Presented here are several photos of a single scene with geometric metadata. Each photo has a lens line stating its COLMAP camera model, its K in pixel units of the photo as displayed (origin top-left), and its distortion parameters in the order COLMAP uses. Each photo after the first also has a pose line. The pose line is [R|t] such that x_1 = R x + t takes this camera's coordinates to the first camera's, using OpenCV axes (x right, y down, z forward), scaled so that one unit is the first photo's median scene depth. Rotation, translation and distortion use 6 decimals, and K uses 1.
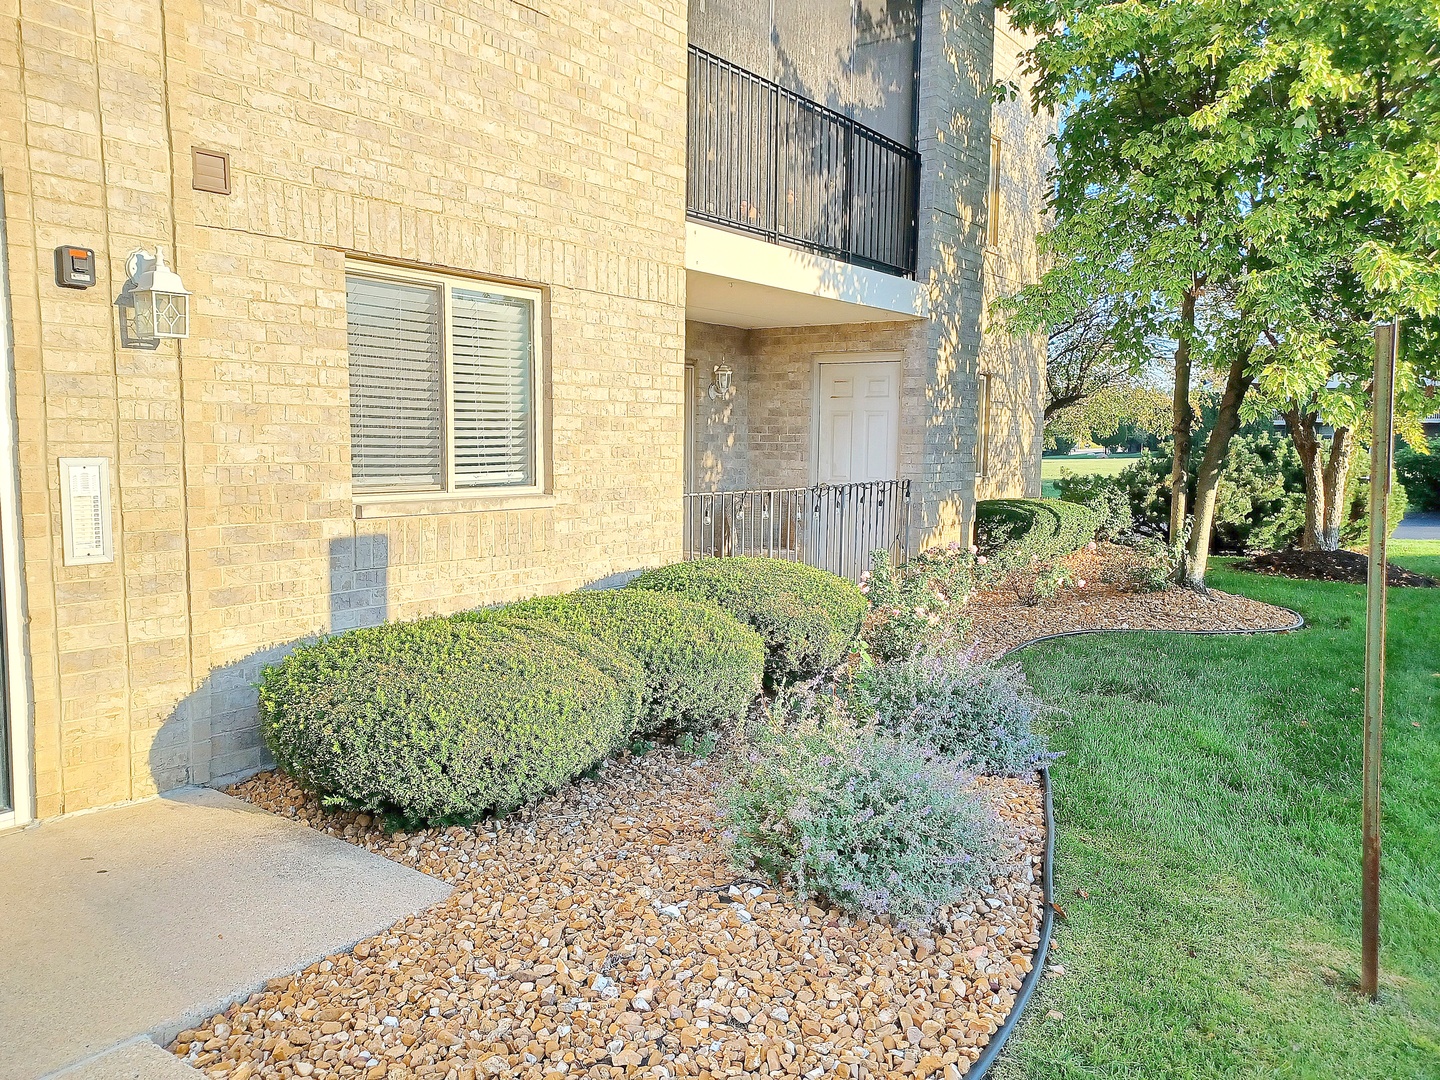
lens RADIAL K [[1048.3, 0, 719.8], [0, 1048.3, 543.1], [0, 0, 1]] dist [0.025065, 0.008189]
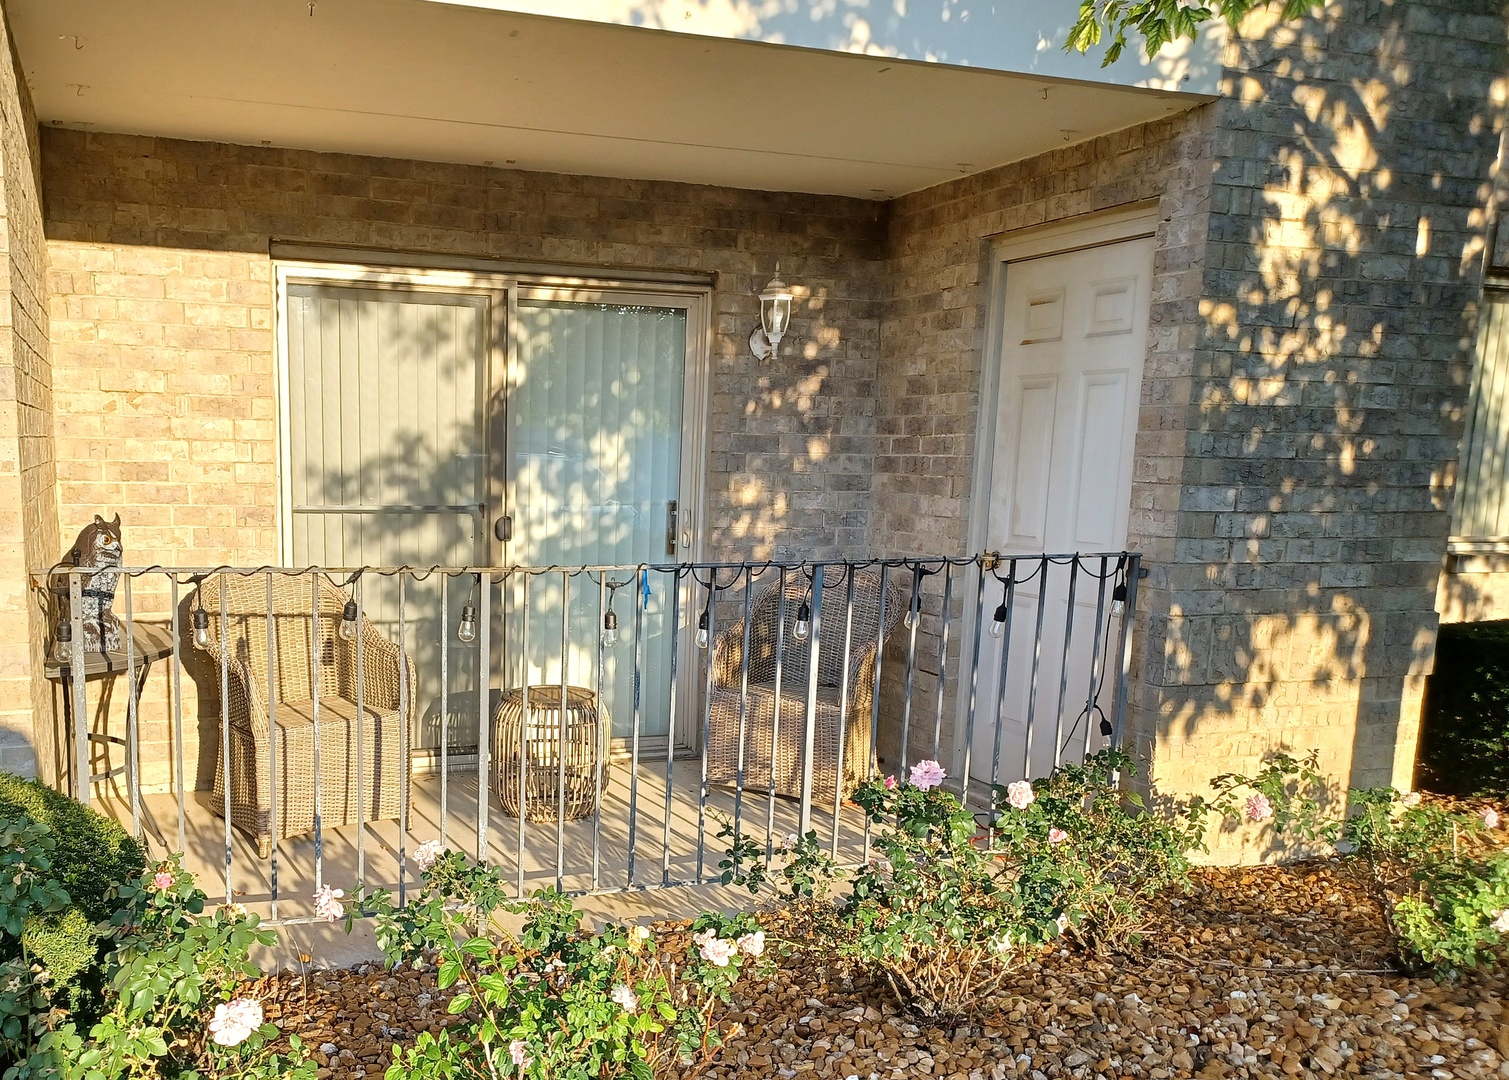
lens RADIAL K [[1331.9, 0, 598.2], [0, 1331.9, 664.1], [0, 0, 1]] dist [0.053815, -0.030267]
pose [[0.831386, 0.093458, -0.547781, 0.502238], [-0.065611, 0.995370, 0.070242, -0.073956], [0.551809, -0.022458, 0.833668, 0.868800]]
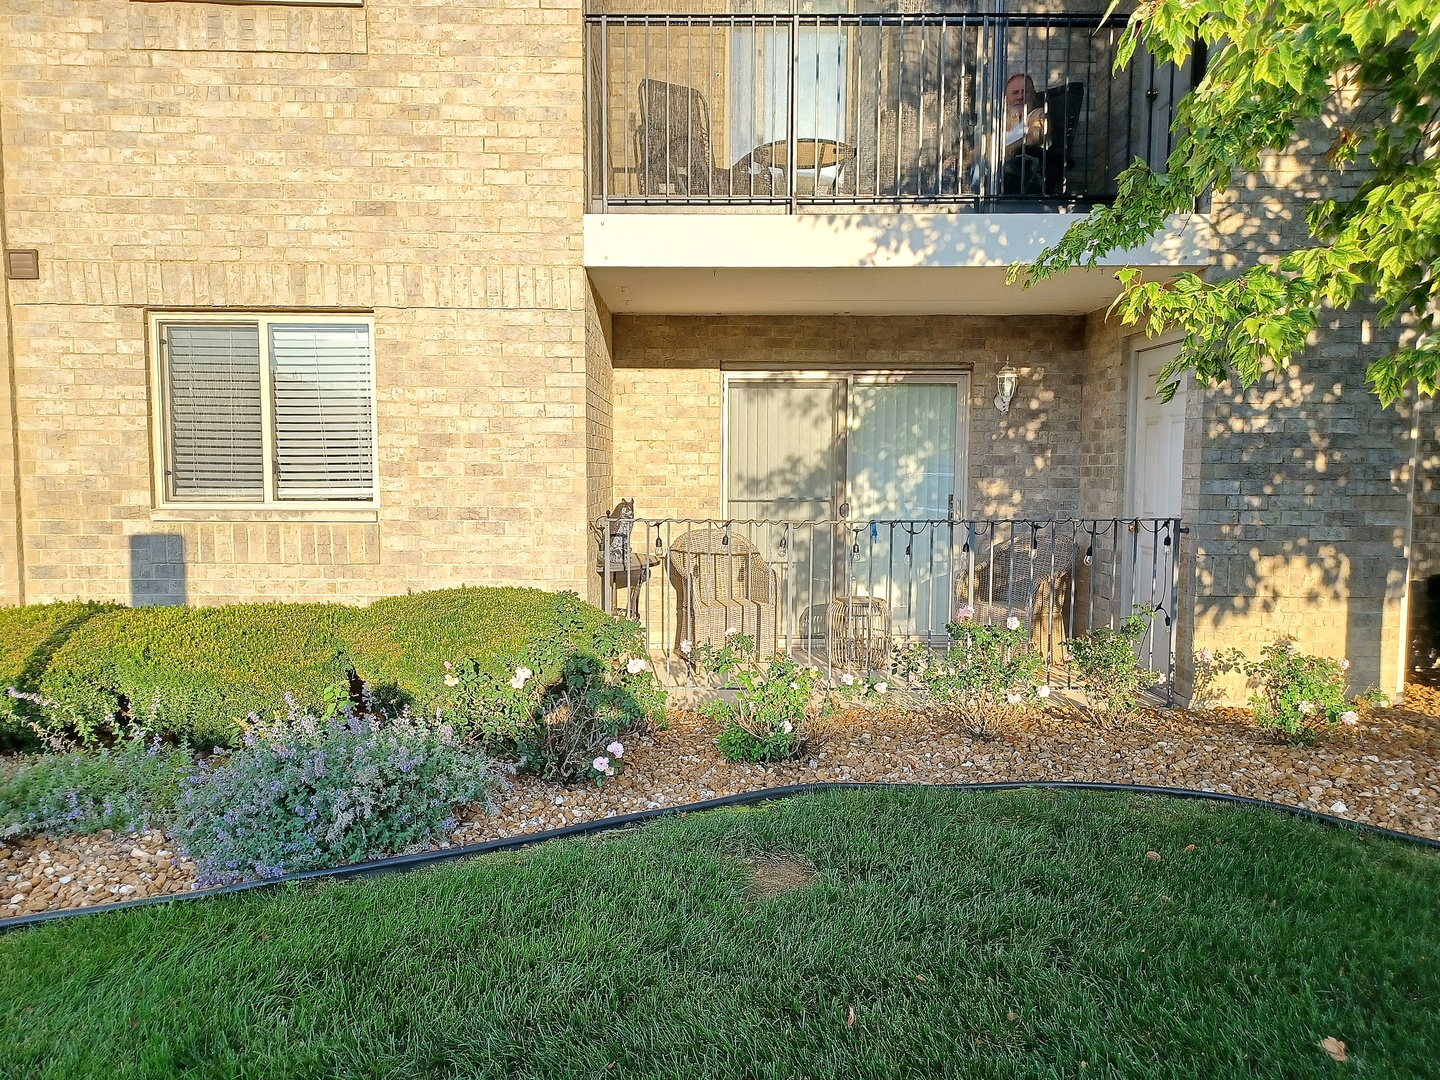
lens RADIAL K [[1048.3, 0, 721.5], [0, 1048.3, 541.4], [0, 0, 1]] dist [0.025065, 0.008189]
pose [[0.613662, 0.046960, -0.788171, 0.911511], [-0.076222, 0.997091, 0.000062, -0.043889], [0.785881, 0.060038, 0.615457, 0.667433]]
